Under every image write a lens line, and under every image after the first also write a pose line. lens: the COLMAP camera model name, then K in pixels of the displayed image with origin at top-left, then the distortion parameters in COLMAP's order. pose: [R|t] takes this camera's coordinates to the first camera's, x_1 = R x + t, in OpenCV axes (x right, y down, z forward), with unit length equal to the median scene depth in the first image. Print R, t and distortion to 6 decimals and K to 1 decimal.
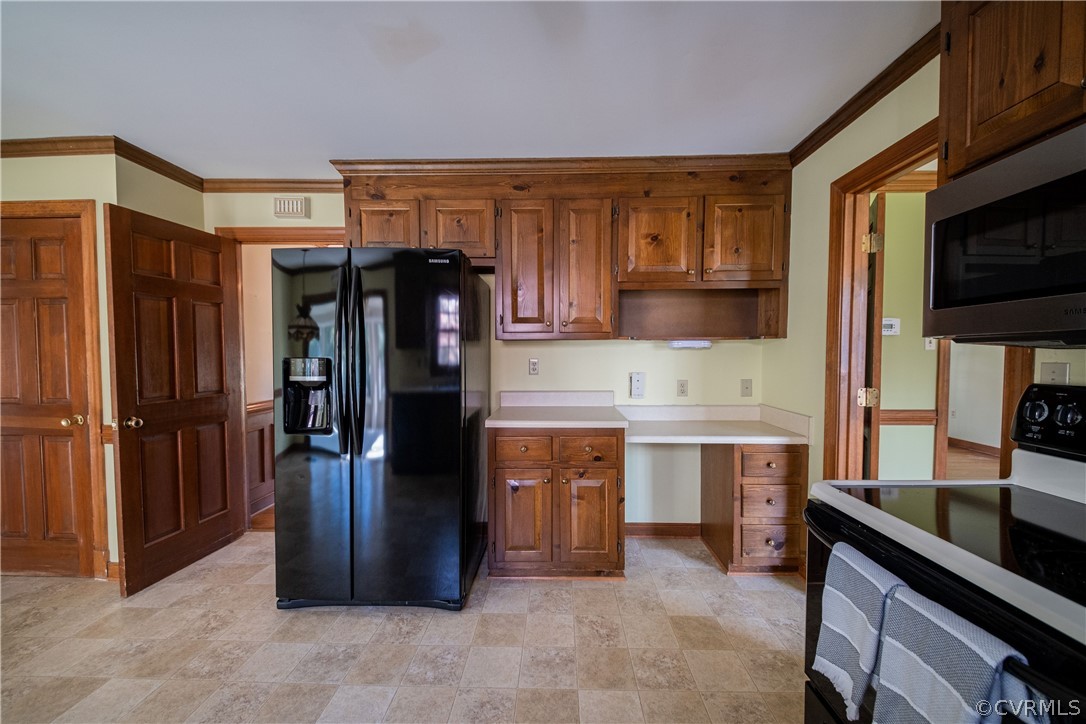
lens RADIAL K [[421.8, 0, 547.4], [0, 421.8, 366.3], [0, 0, 1]] dist [0.040275, -0.021687]
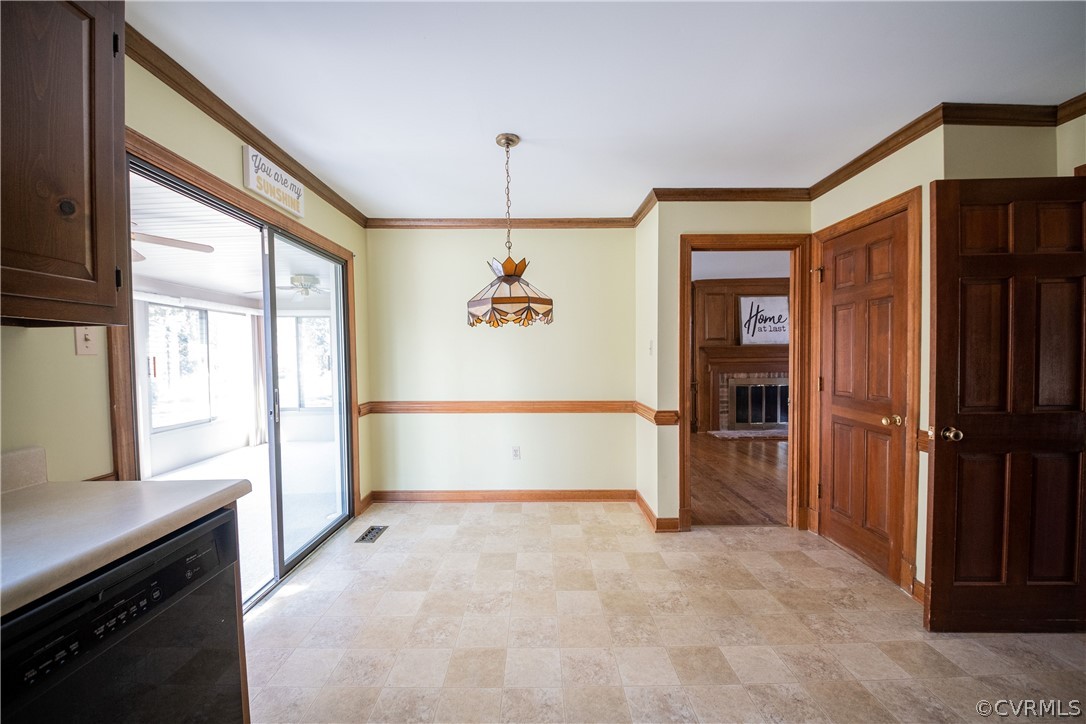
lens RADIAL K [[433.0, 0, 539.0], [0, 433.0, 369.0], [0, 0, 1]] dist [-0.000382, -0.010048]
pose [[0.030716, 0.033206, -0.998976, -0.140892], [-0.022603, 0.999216, 0.032519, -0.004736], [0.999273, 0.021581, 0.031442, 0.149900]]
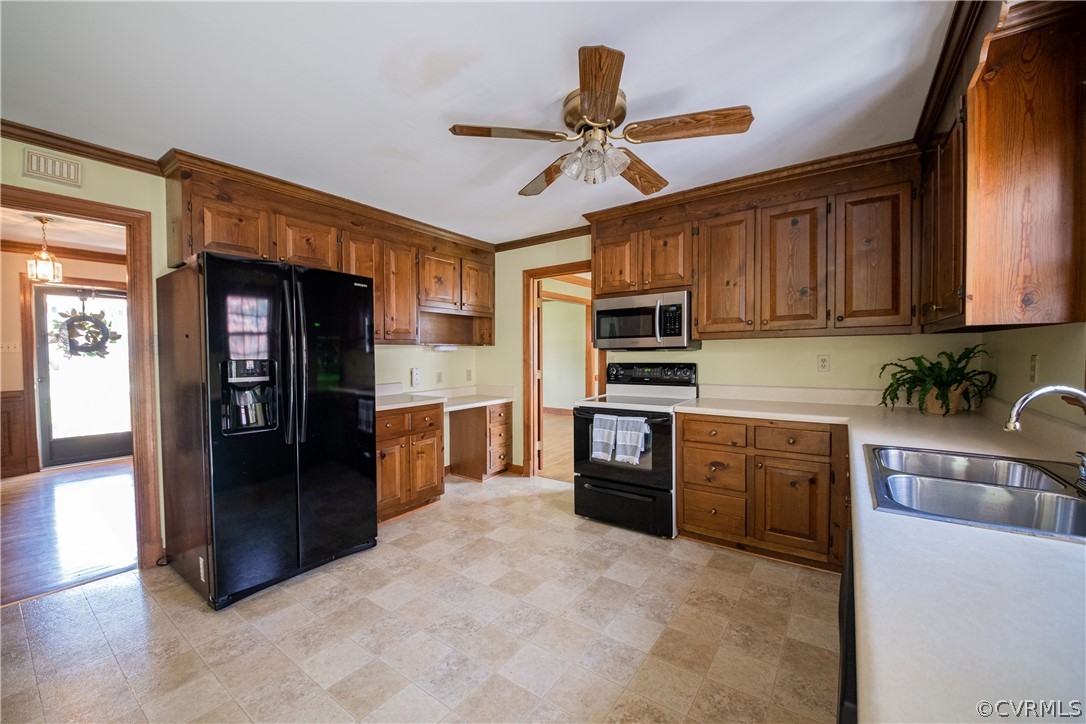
lens RADIAL K [[420.1, 0, 538.4], [0, 420.1, 369.1], [0, 0, 1]] dist [0.043334, -0.034154]
pose [[0.565307, -0.033746, 0.824190, -0.913766], [0.033019, 0.999288, 0.018268, 0.006802], [-0.824220, 0.016887, 0.566019, -0.174803]]
